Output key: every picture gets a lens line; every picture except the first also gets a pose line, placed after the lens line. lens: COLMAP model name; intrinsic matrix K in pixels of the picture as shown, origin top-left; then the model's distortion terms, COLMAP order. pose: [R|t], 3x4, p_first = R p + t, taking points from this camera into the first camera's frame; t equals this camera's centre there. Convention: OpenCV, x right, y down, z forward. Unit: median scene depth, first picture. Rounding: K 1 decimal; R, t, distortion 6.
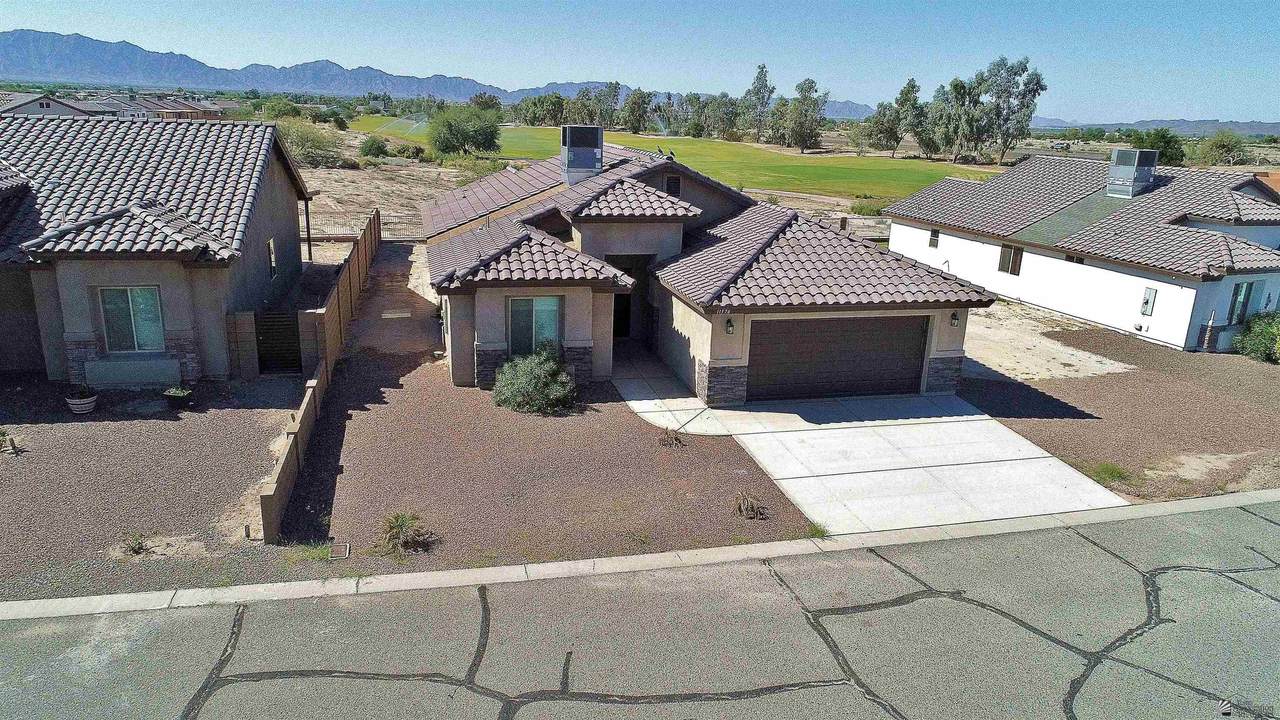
lens RADIAL K [[849.4, 0, 640.0], [0, 849.4, 360.0], [0, 0, 1]] dist [-0.002452, -0.000350]
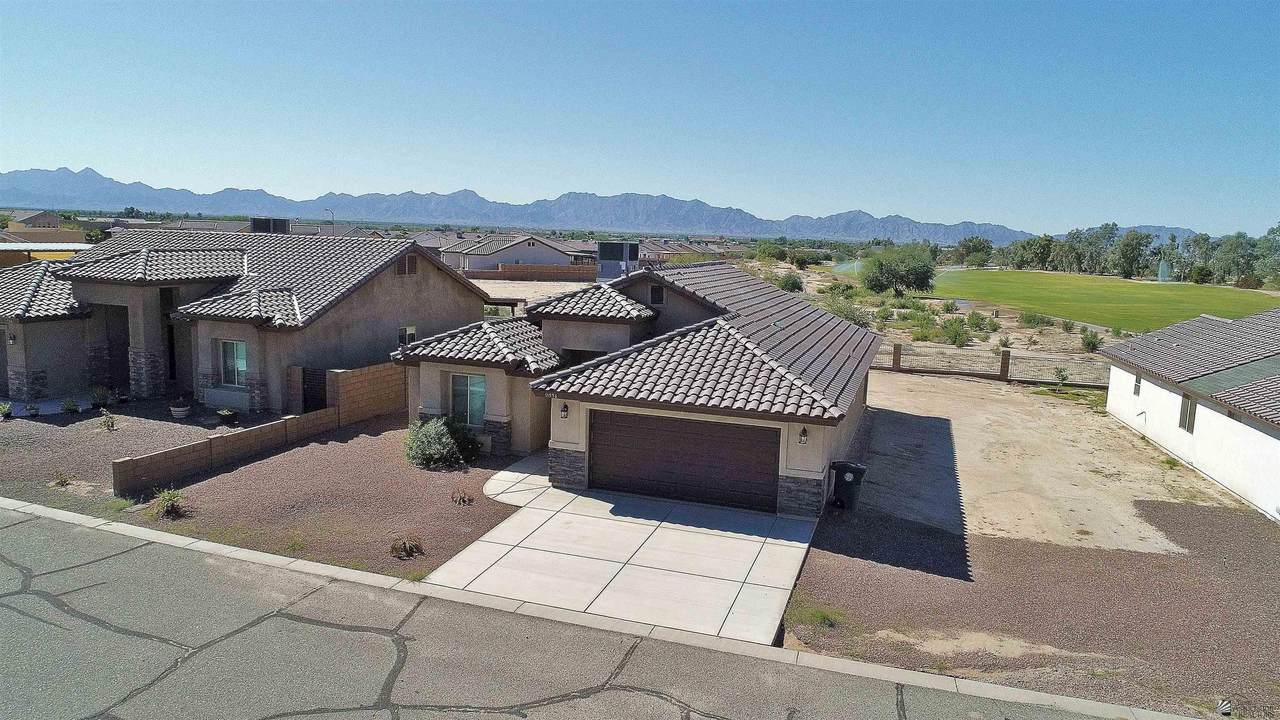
lens RADIAL K [[849.4, 0, 640.0], [0, 849.4, 360.0], [0, 0, 1]] dist [-0.002452, -0.000350]
pose [[0.835994, 0.069589, -0.544308, 0.710419], [-0.157332, 0.980678, -0.116265, 0.006366], [0.525700, 0.182834, 0.830789, 0.126698]]
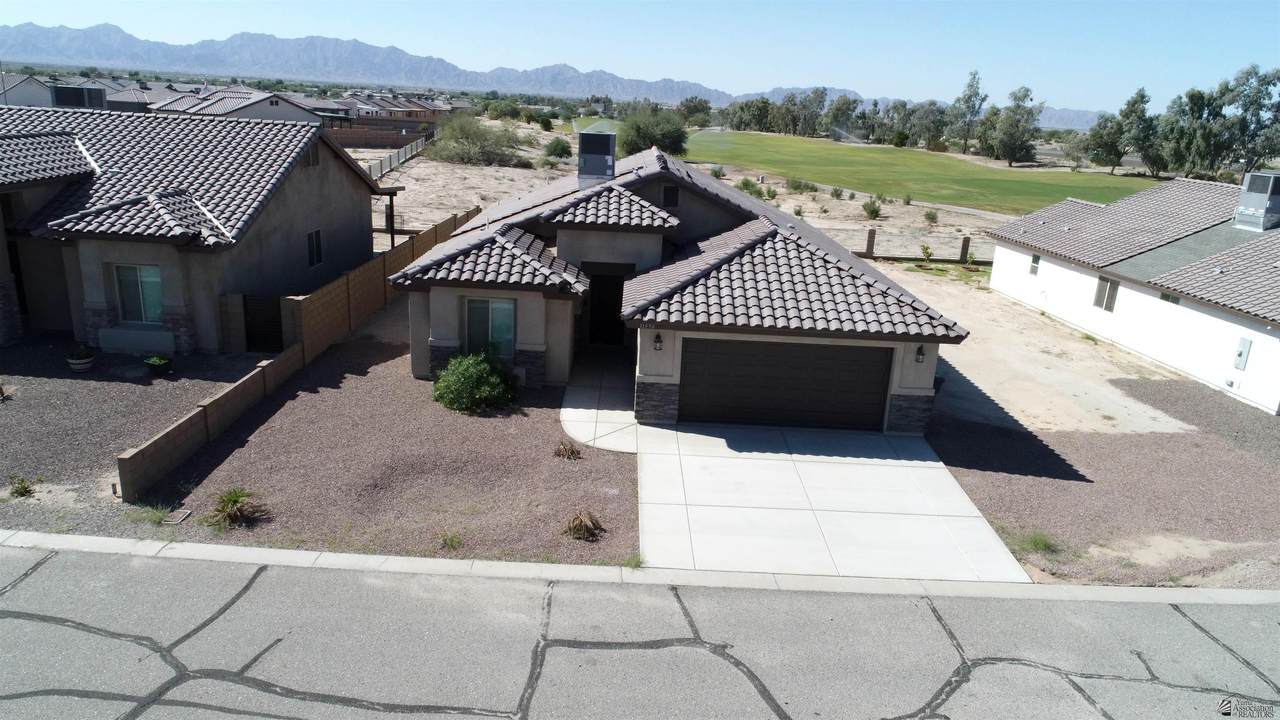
lens RADIAL K [[849.4, 0, 640.0], [0, 849.4, 360.0], [0, 0, 1]] dist [-0.002452, -0.000350]
pose [[0.968881, 0.084601, -0.232622, 0.288717], [-0.085748, 0.996303, 0.005194, -0.020564], [0.232202, 0.014915, 0.972553, 0.045013]]
